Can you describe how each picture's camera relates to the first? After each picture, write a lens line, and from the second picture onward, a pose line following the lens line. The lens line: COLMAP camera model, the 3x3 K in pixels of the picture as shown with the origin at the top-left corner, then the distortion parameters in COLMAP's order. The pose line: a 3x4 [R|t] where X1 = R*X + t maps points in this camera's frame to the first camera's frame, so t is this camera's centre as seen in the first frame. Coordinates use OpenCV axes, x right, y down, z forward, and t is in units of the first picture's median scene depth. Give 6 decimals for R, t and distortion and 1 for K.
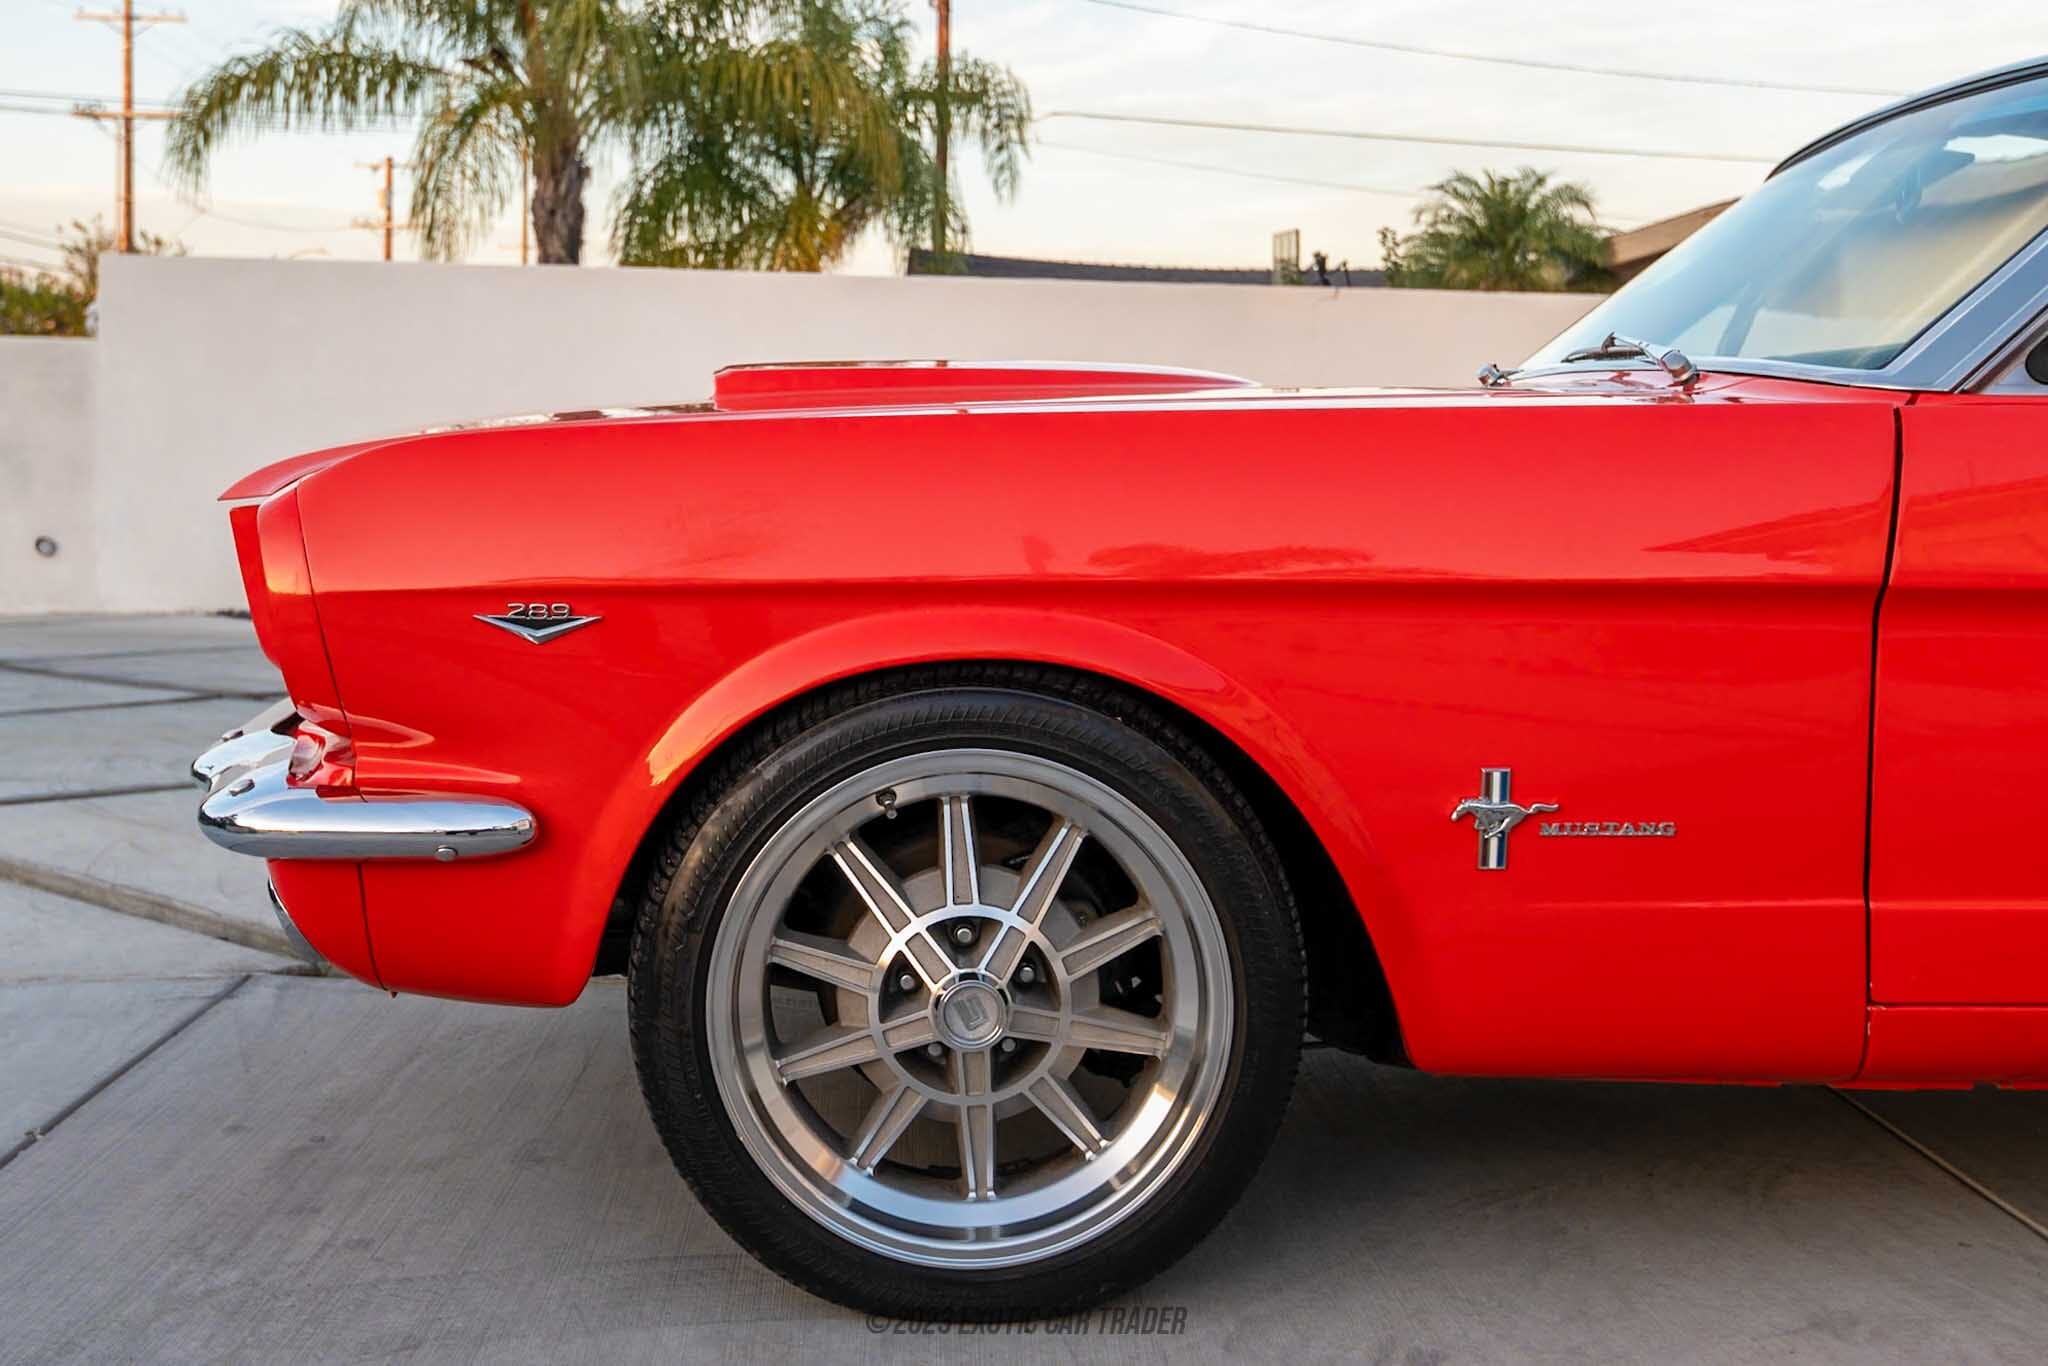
lens RADIAL K [[2223.8, 0, 1093.0], [0, 2223.8, 685.4], [0, 0, 1]] dist [0.026099, -0.017303]
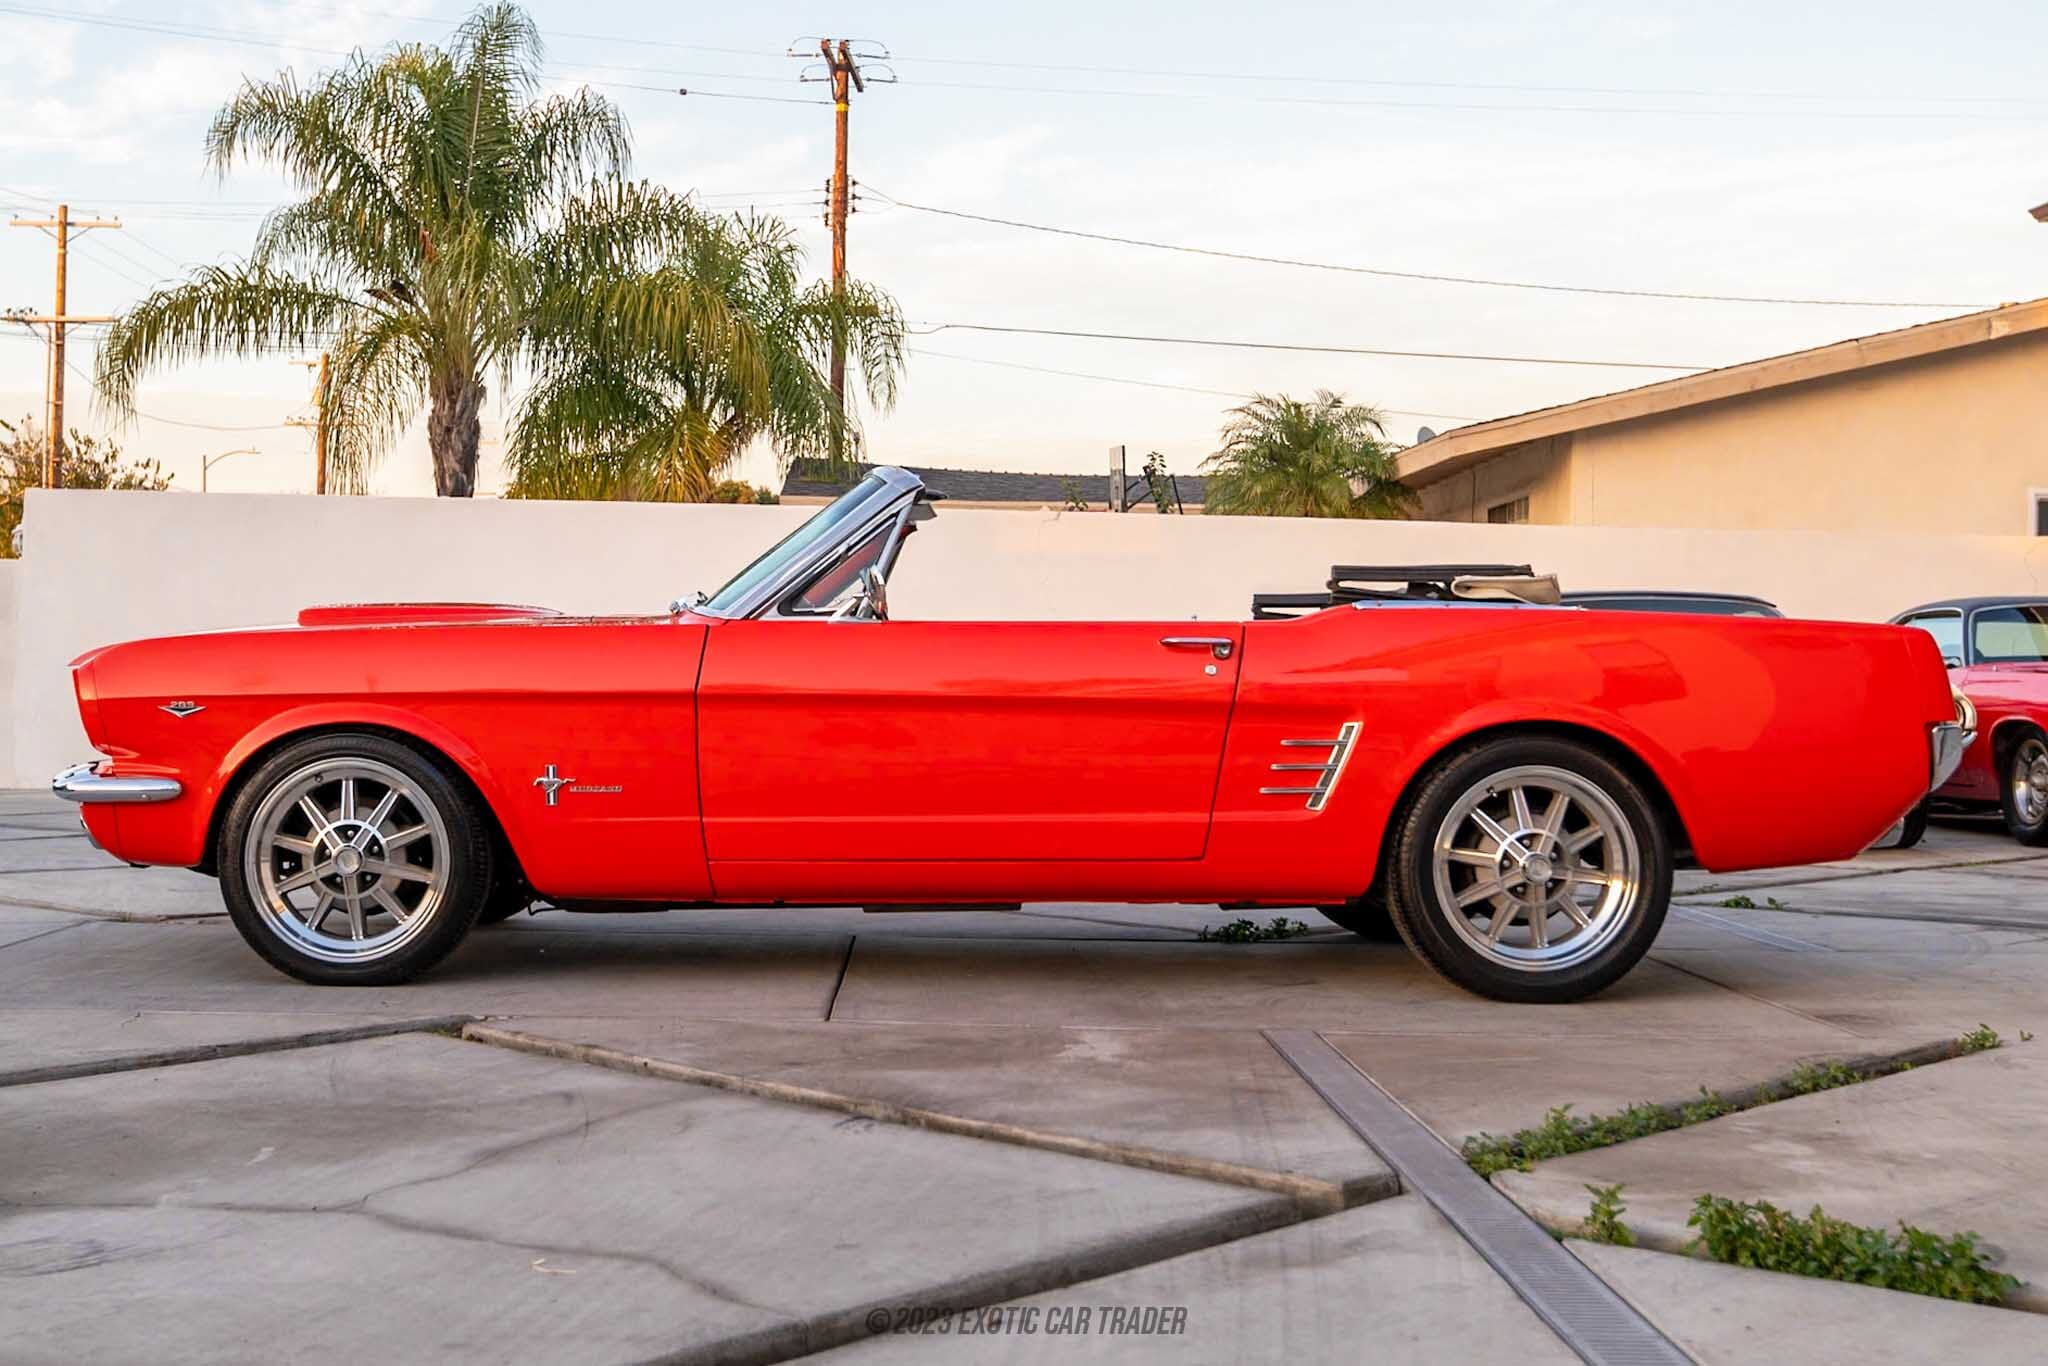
lens RADIAL K [[2268.0, 0, 934.3], [0, 2268.0, 688.7], [0, 0, 1]] dist [0.035875, -0.122930]
pose [[0.999393, -0.005579, -0.034400, 0.226540], [0.002480, 0.995986, -0.089477, 0.058720], [0.034761, 0.089338, 0.995395, -0.511314]]
